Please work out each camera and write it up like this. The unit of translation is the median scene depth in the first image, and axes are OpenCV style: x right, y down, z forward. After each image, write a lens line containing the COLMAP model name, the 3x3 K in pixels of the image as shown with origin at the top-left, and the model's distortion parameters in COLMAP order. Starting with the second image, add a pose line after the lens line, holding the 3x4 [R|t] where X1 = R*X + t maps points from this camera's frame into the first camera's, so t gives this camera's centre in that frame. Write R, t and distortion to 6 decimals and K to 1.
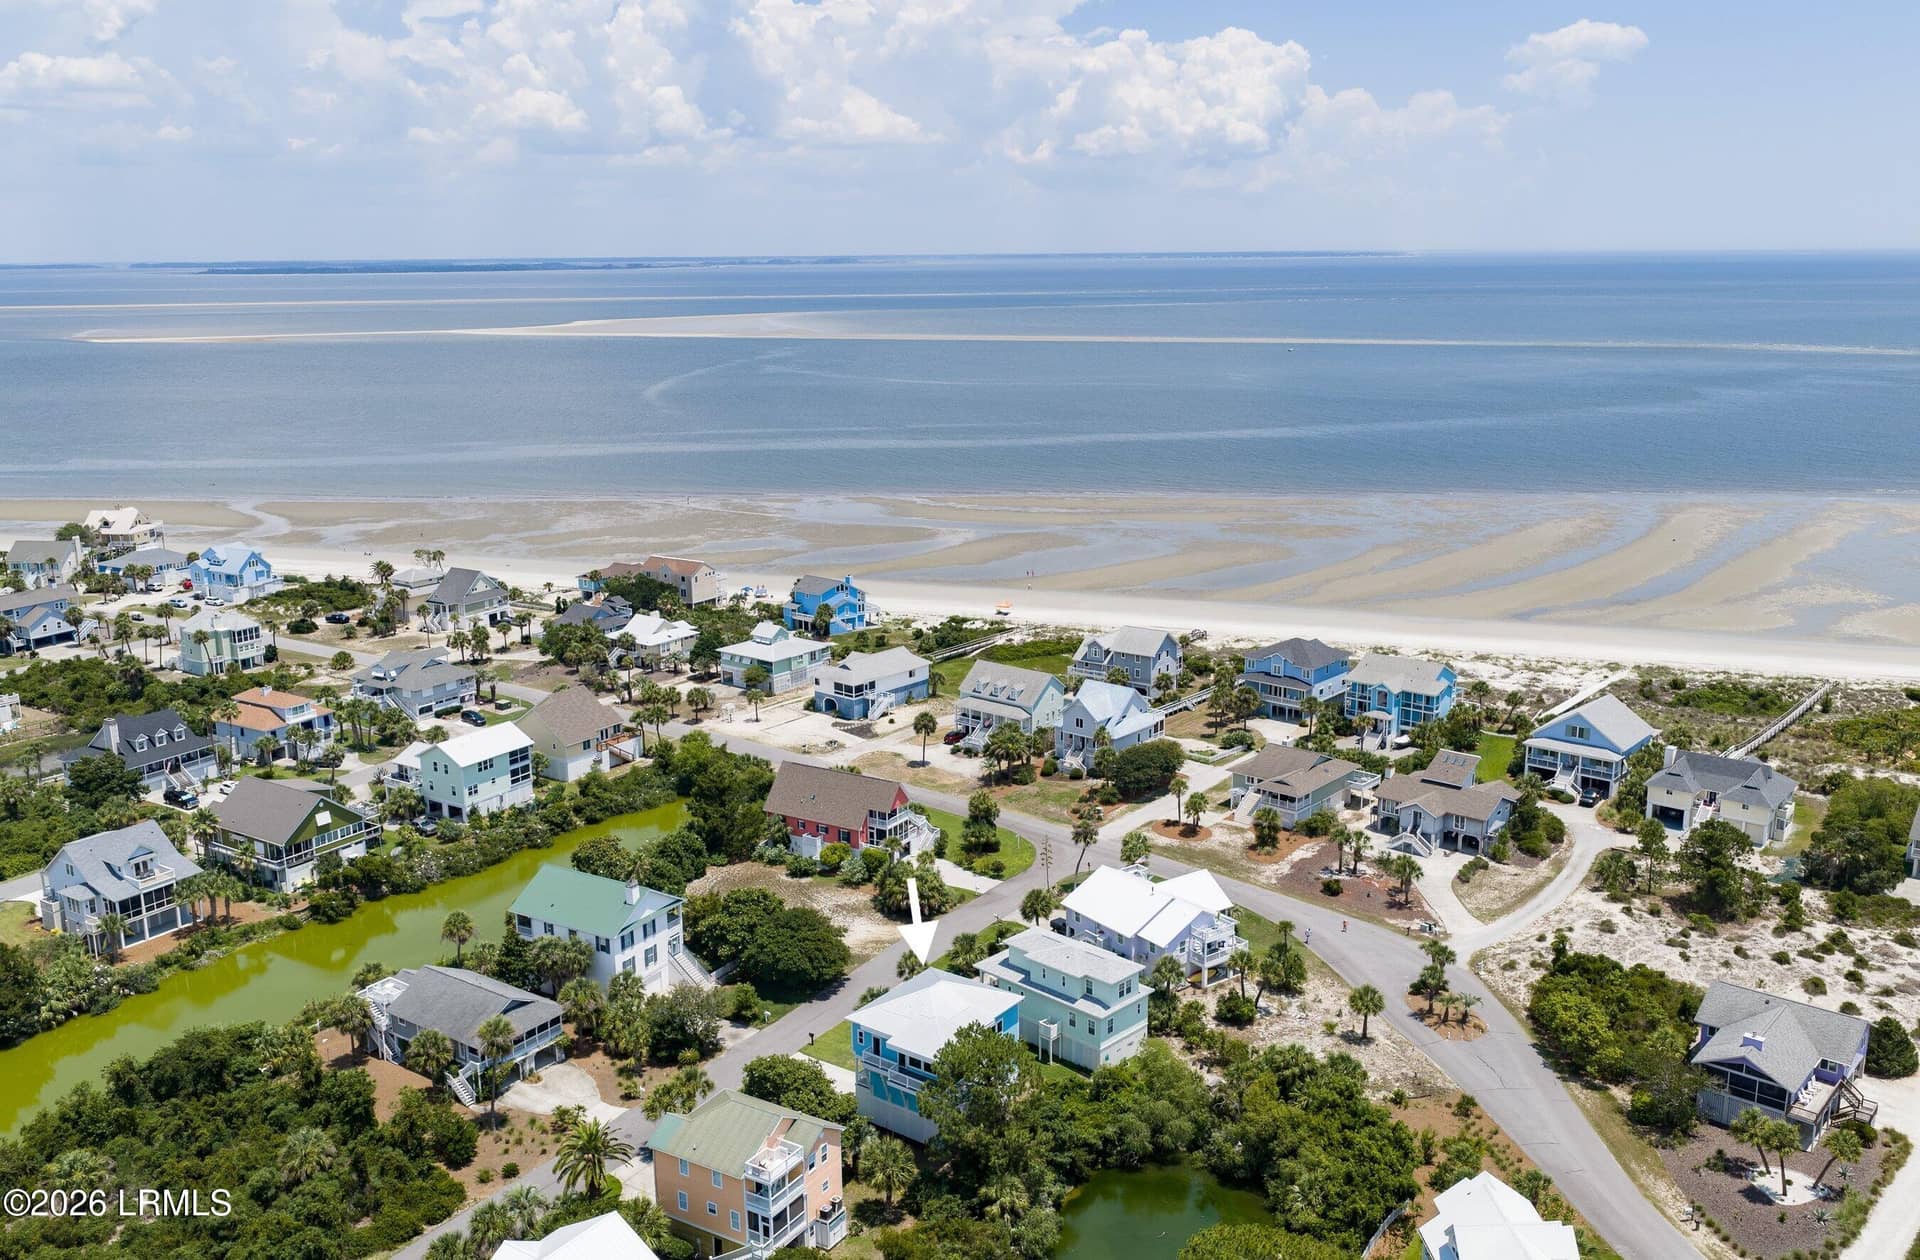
lens RADIAL K [[1597.3, 0, 965.5], [0, 1597.3, 631.7], [0, 0, 1]] dist [0.030925, -0.033077]
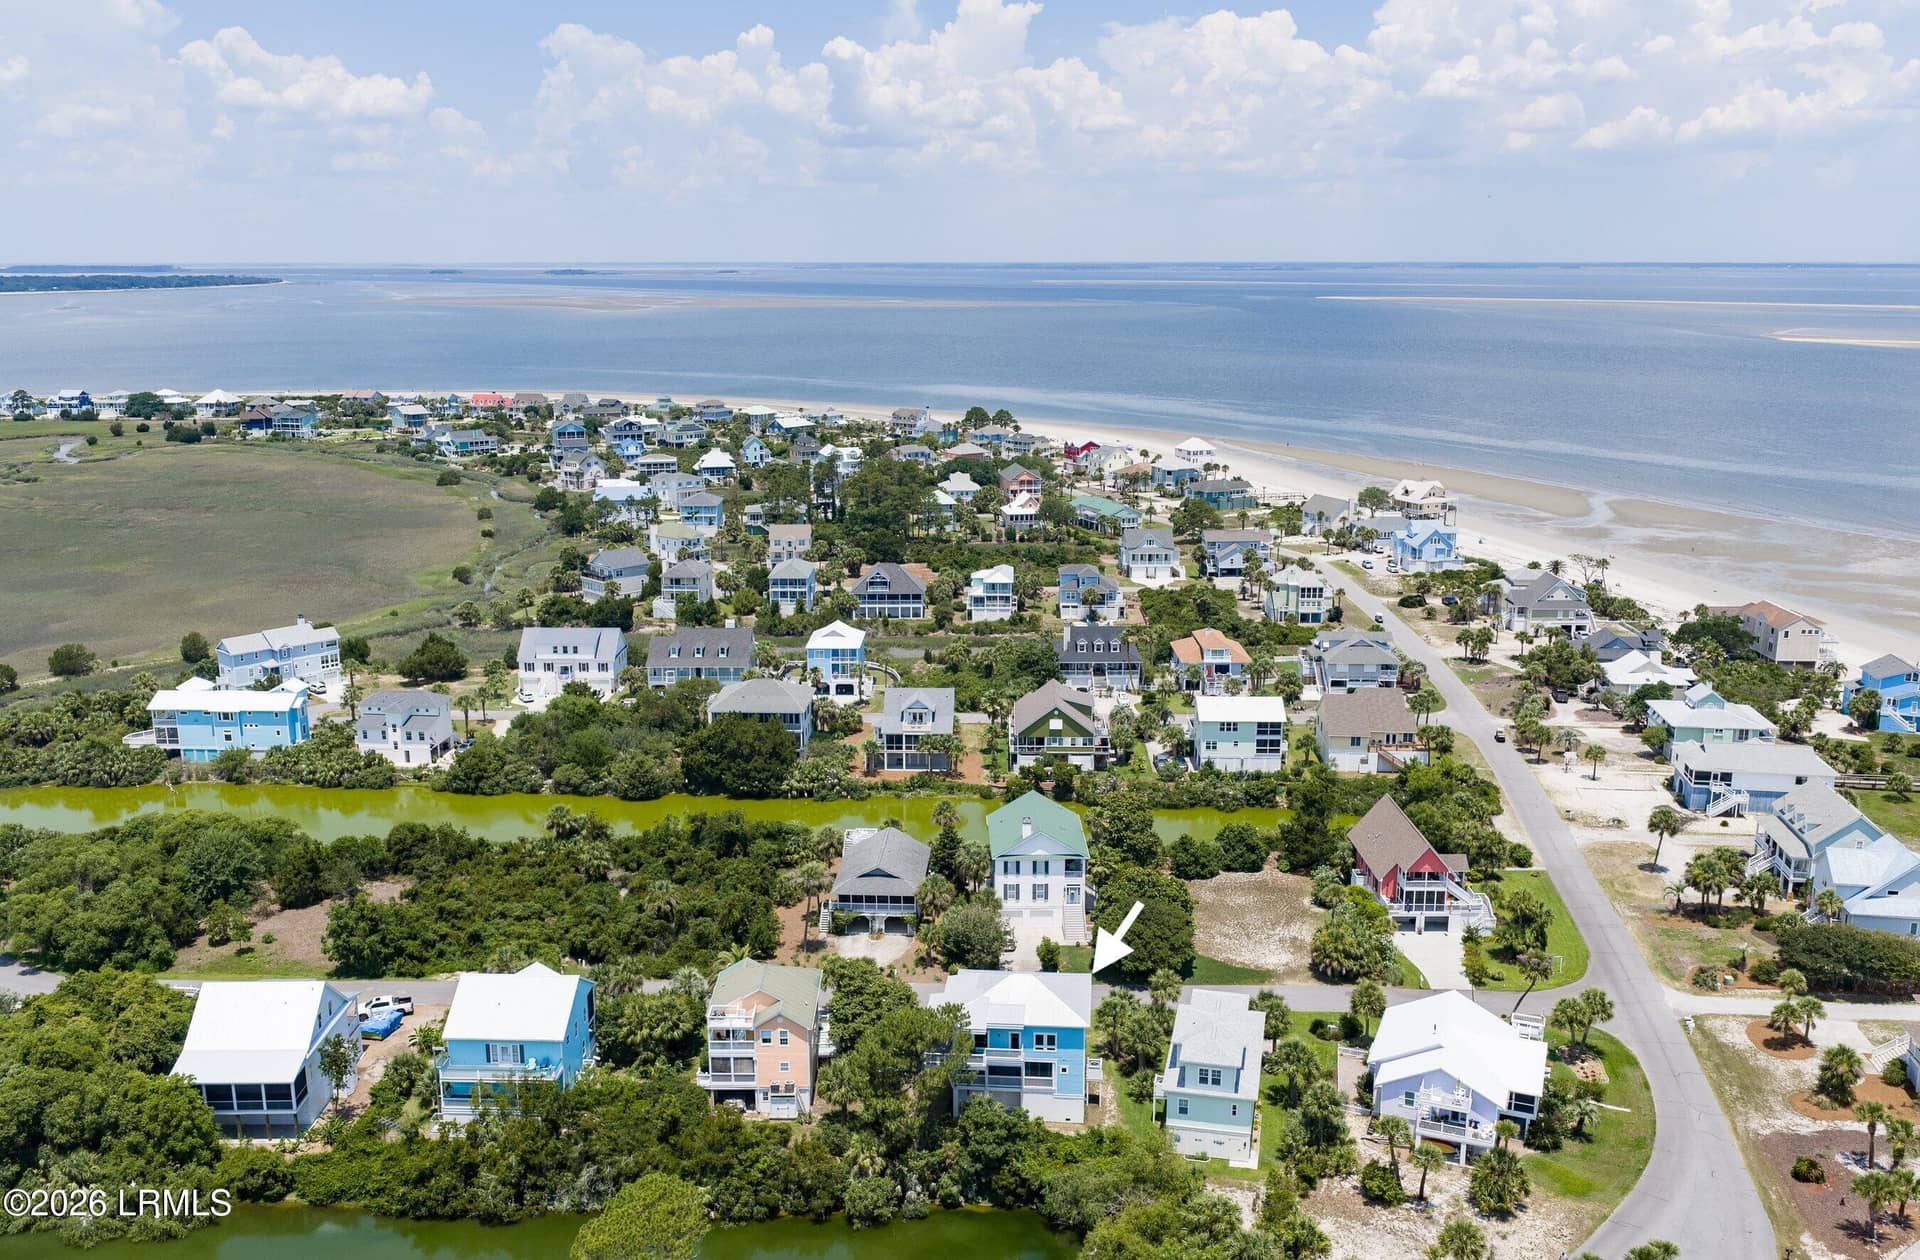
lens RADIAL K [[1597.3, 0, 962.8], [0, 1597.3, 627.7], [0, 0, 1]] dist [0.030925, -0.033077]
pose [[0.534661, 0.200765, -0.820872, 0.351868], [-0.201963, 0.973578, 0.106567, -0.044847], [0.820578, 0.108809, 0.561082, 0.173168]]
